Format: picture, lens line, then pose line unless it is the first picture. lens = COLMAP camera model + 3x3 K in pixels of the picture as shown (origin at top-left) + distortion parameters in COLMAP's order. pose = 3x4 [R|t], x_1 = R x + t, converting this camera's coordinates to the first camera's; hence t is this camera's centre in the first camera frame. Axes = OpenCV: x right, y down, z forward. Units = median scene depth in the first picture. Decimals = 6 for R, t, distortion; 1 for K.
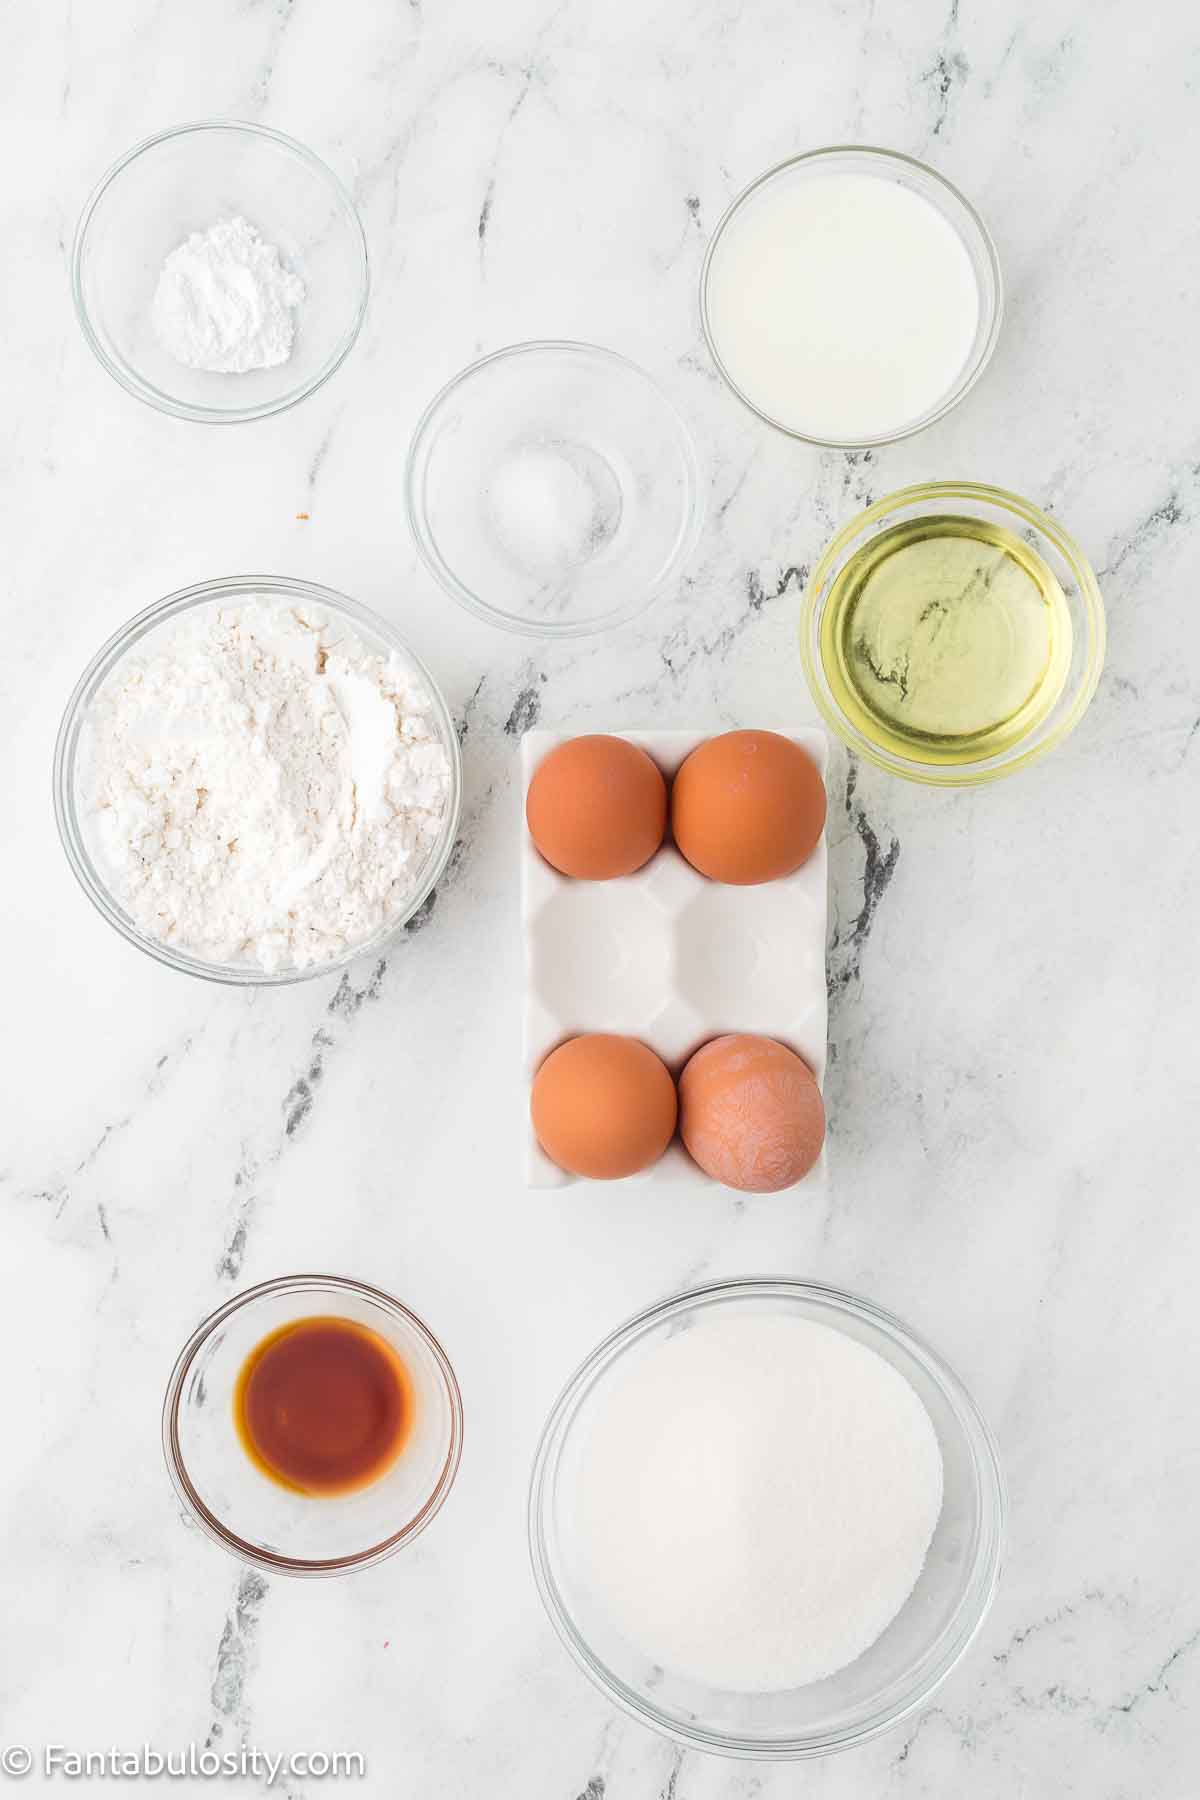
lens RADIAL K [[9445.7, 0, 605.3], [0, 9445.7, 899.1], [0, 0, 1]] dist [0.051758, 0.000000]
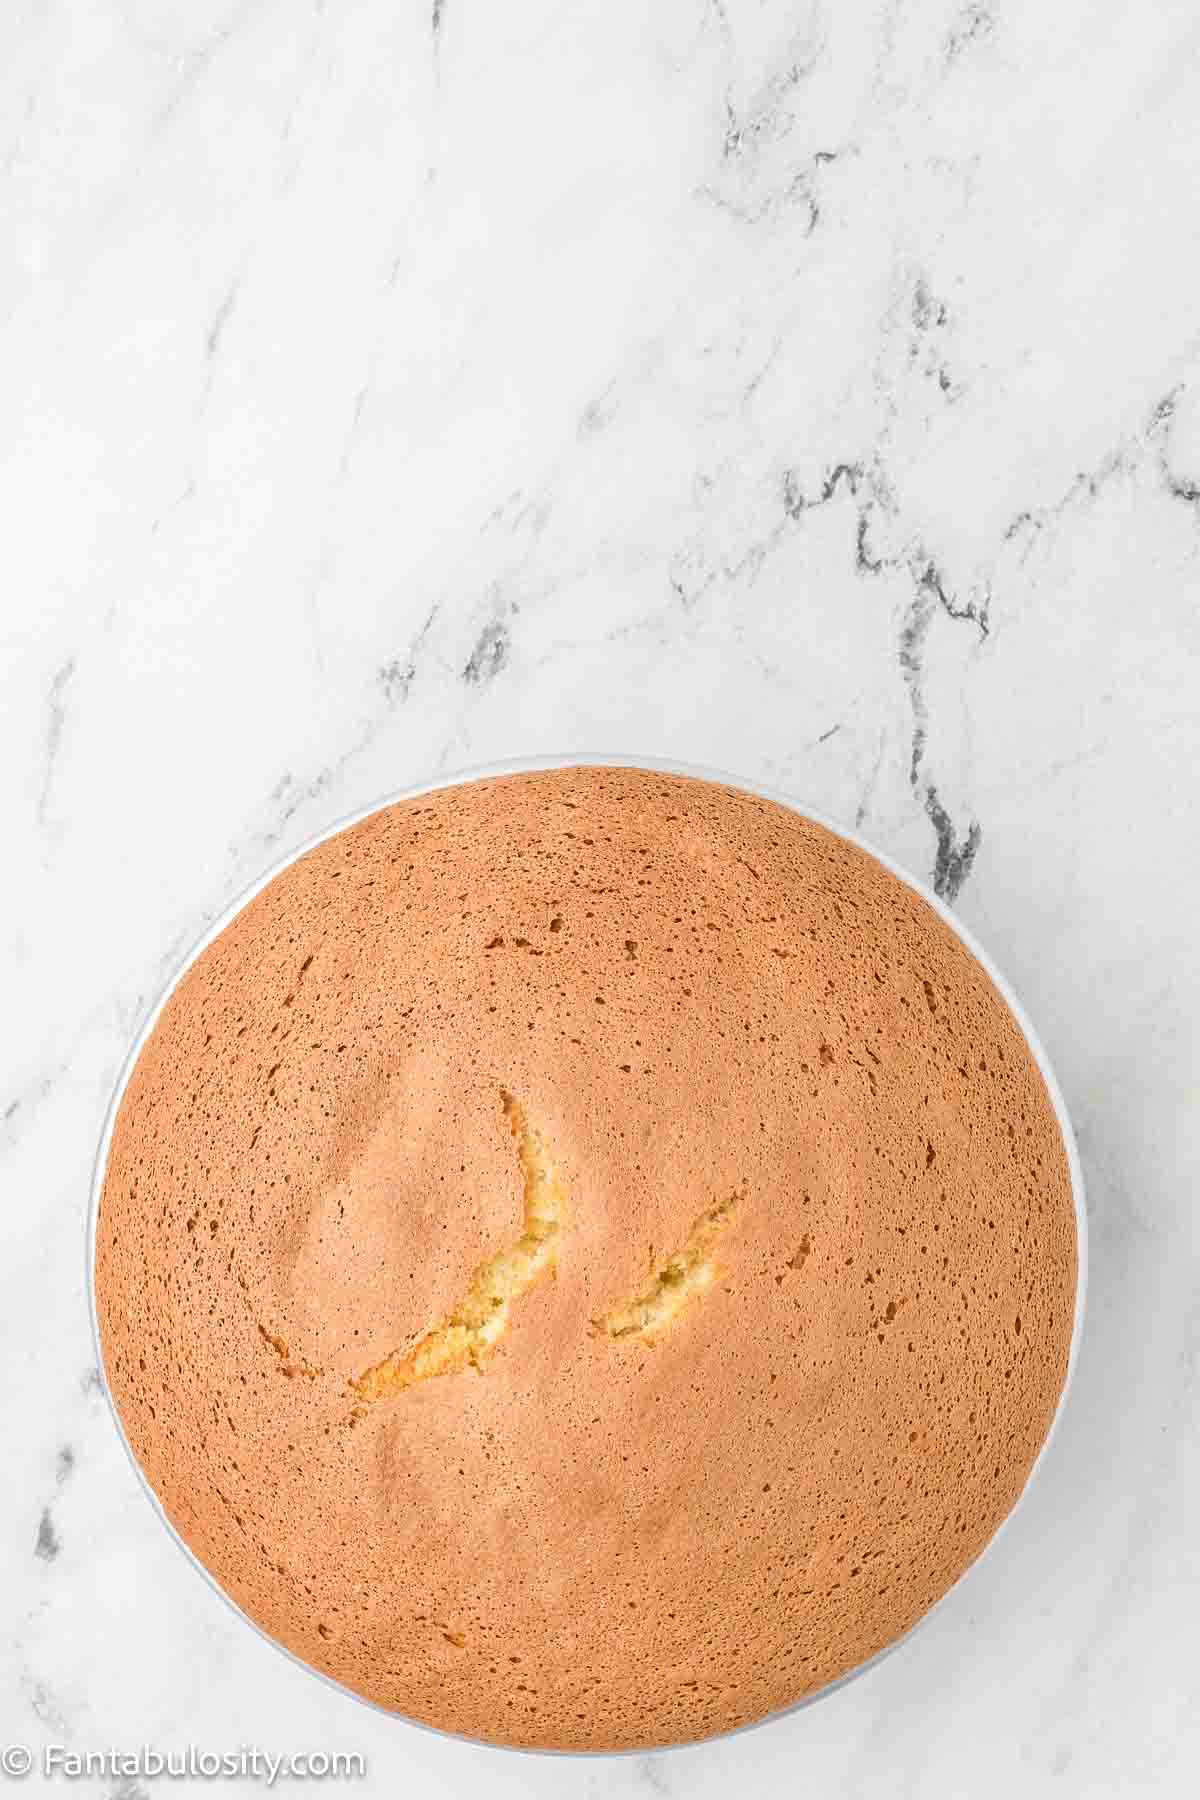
lens RADIAL K [[9445.7, 0, 594.7], [0, 9445.7, 914.3], [0, 0, 1]] dist [0.051758, 0.000000]
pose [[0.999981, 0.004516, 0.004172, -0.003131], [-0.004522, 0.999989, 0.001347, 0.000196], [-0.004166, -0.001366, 0.999990, 0.238391]]
